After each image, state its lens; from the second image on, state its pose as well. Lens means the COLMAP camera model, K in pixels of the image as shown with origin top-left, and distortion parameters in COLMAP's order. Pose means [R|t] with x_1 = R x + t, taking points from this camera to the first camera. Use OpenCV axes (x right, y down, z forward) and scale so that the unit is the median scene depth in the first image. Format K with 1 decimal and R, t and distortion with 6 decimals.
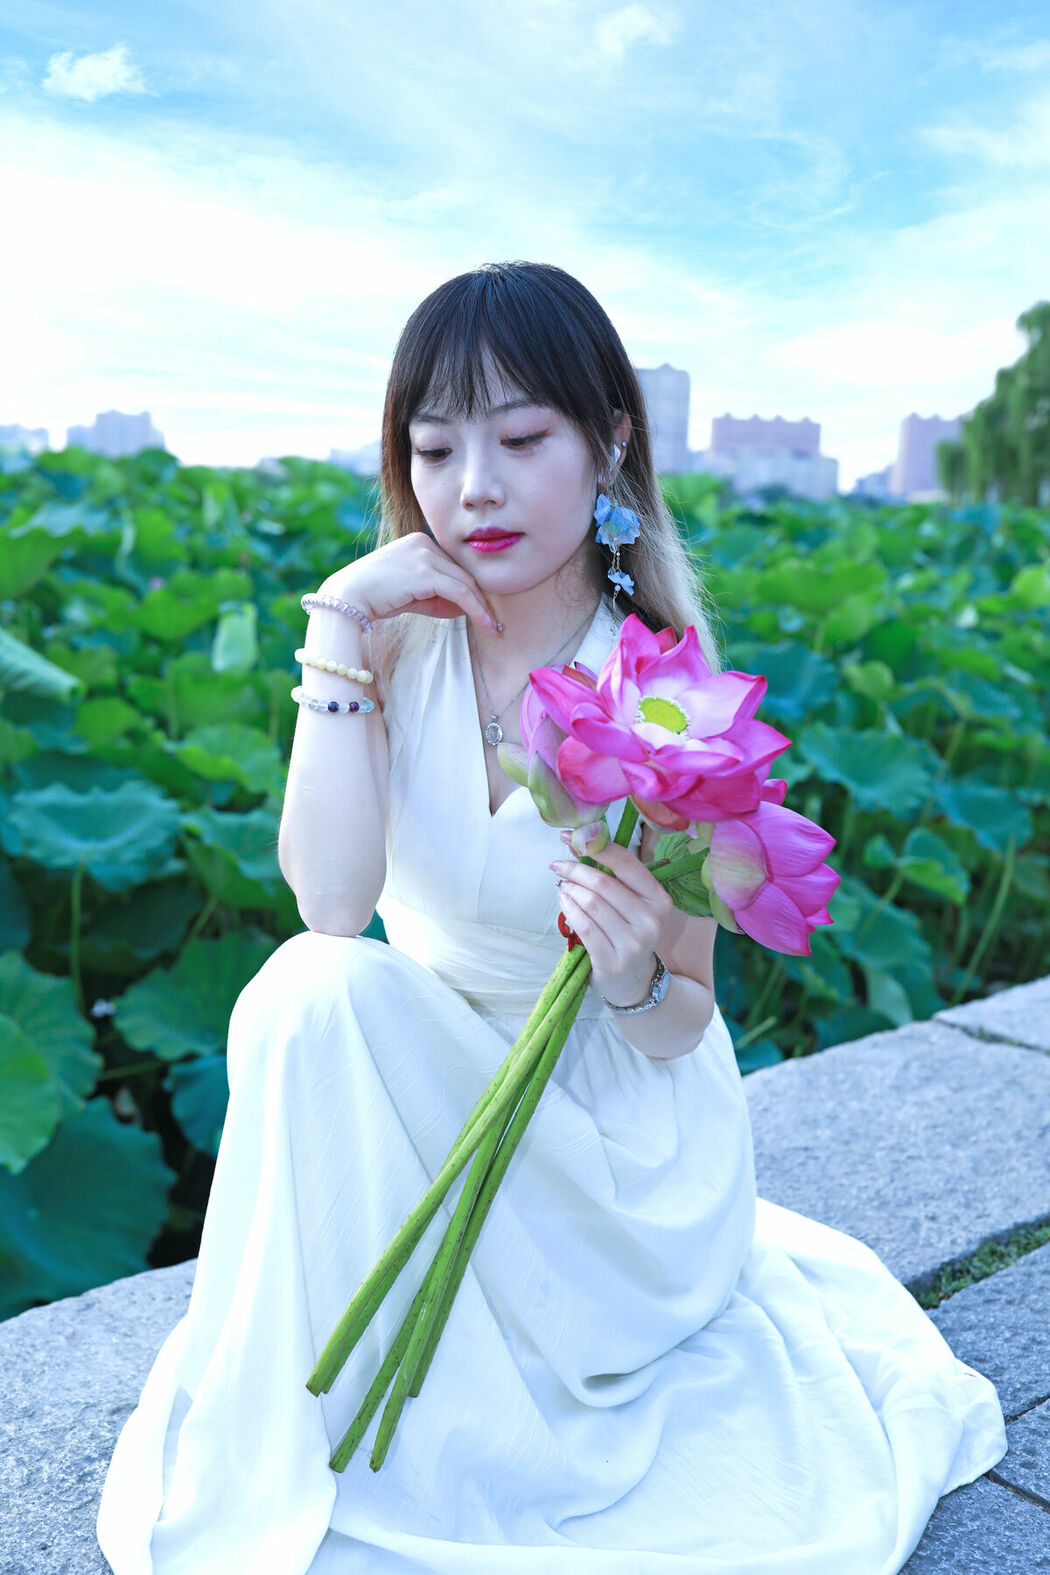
lens RADIAL K [[1527.0, 0, 525.0], [0, 1527.0, 787.5], [0, 0, 1]] dist [-0.003698, -0.029052]
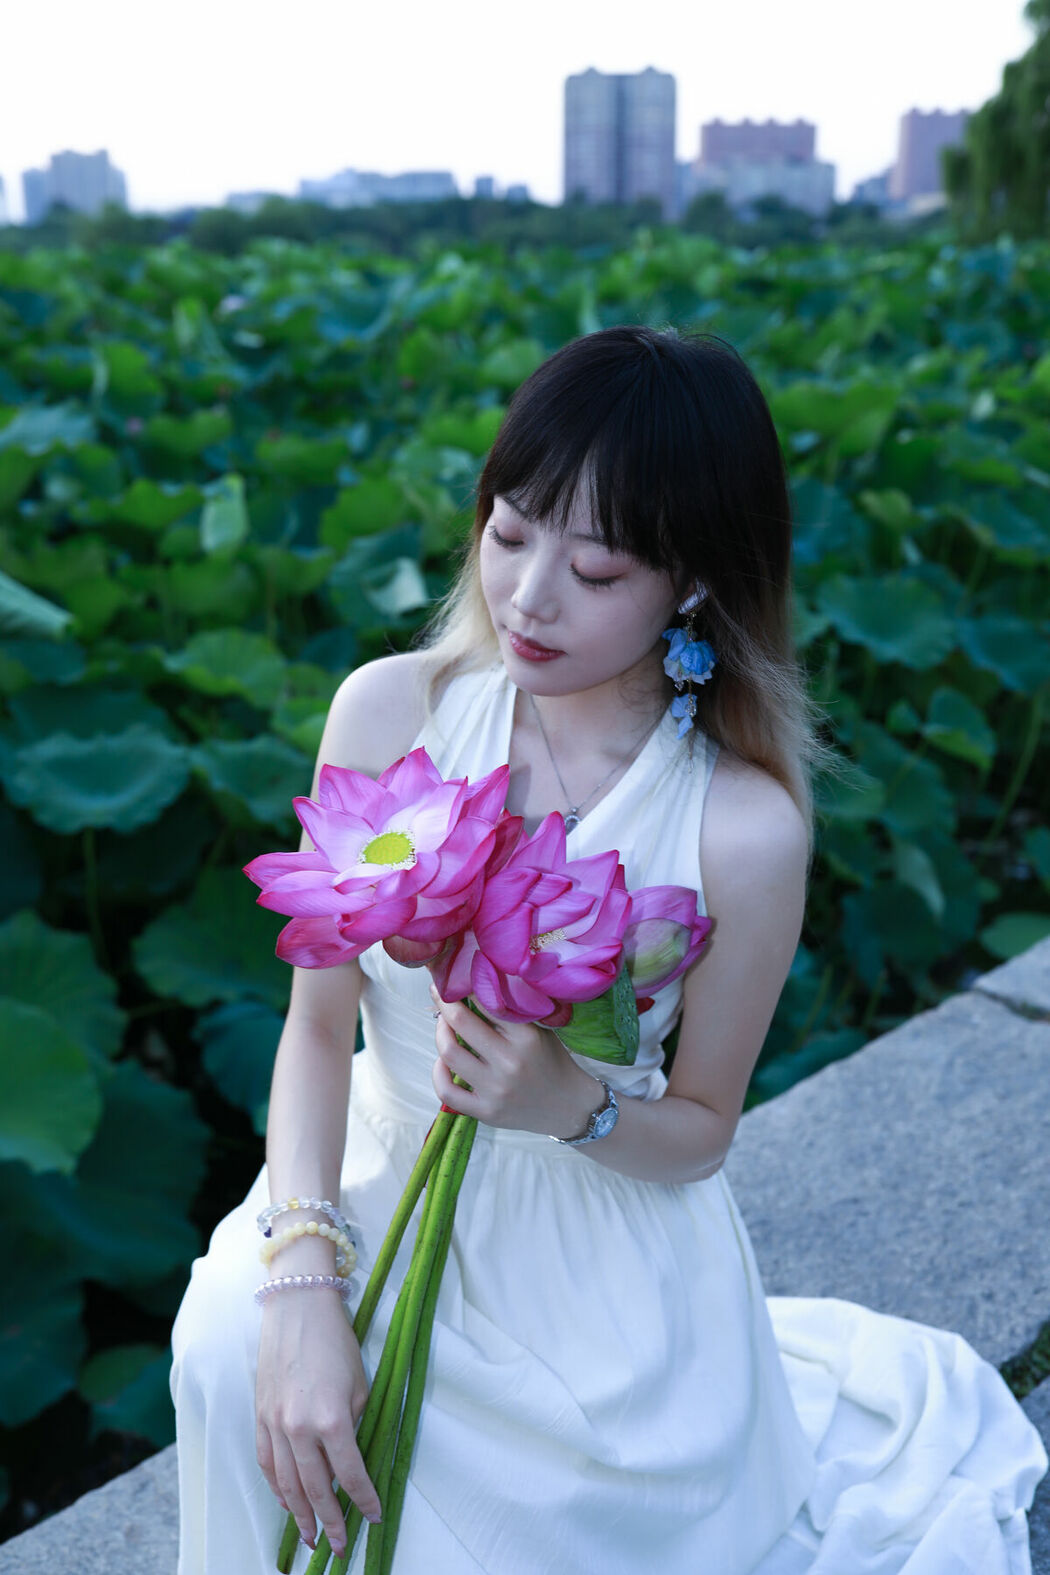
lens RADIAL K [[1527.0, 0, 525.0], [0, 1527.0, 787.5], [0, 0, 1]] dist [-0.003698, -0.029052]
pose [[0.998719, -0.050095, -0.007199, -0.006681], [0.050592, 0.984561, 0.167573, -0.183898], [-0.001307, -0.167723, 0.985833, 0.072759]]
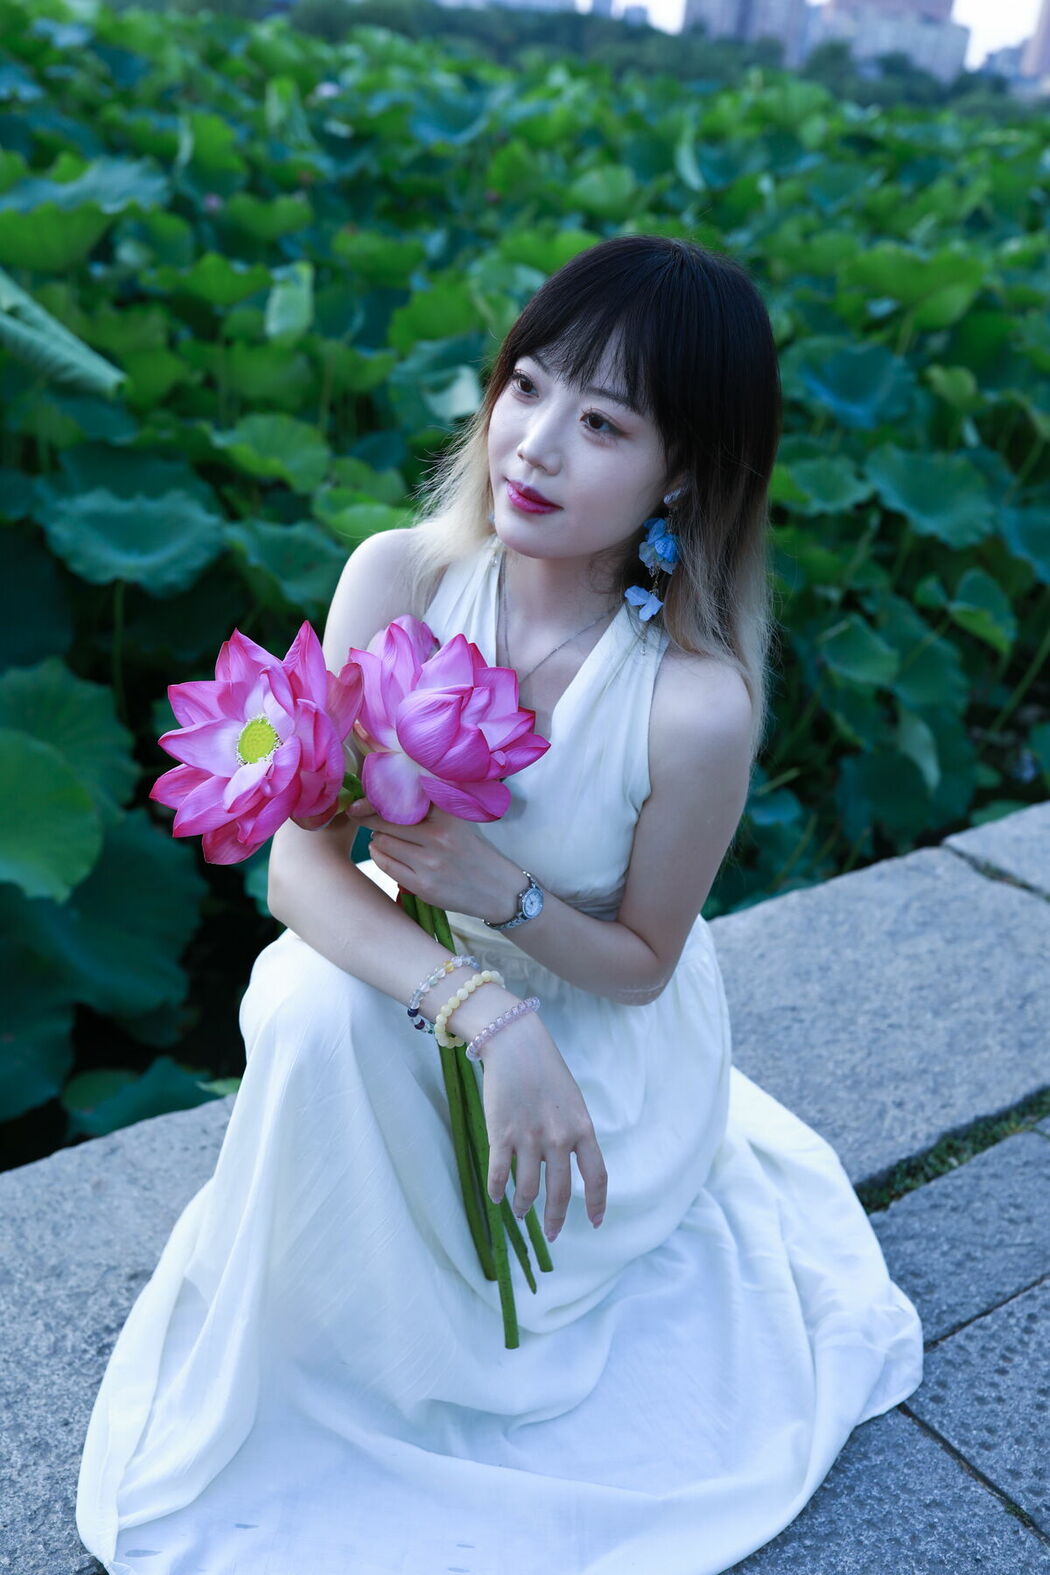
lens RADIAL K [[1527.0, 0, 525.0], [0, 1527.0, 787.5], [0, 0, 1]] dist [-0.003698, -0.029052]
pose [[0.995887, 0.088275, -0.020408, 0.006689], [-0.079685, 0.960569, 0.266380, -0.162930], [0.043118, -0.263658, 0.963652, 0.013669]]
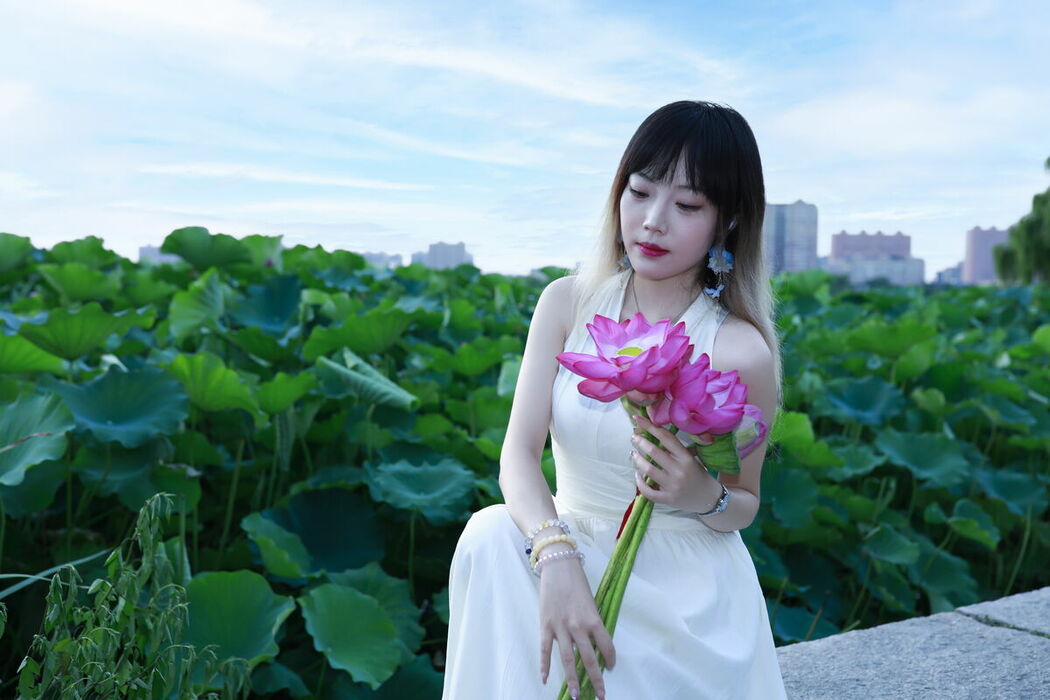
lens RADIAL K [[1018.0, 0, 525.0], [0, 1018.0, 350.0], [0, 0, 1]] dist [-0.003698, -0.029052]
pose [[0.984360, -0.015024, -0.175525, 0.032778], [-0.008258, 0.991326, -0.131168, 0.036587], [0.175973, 0.130566, 0.975698, -0.116912]]
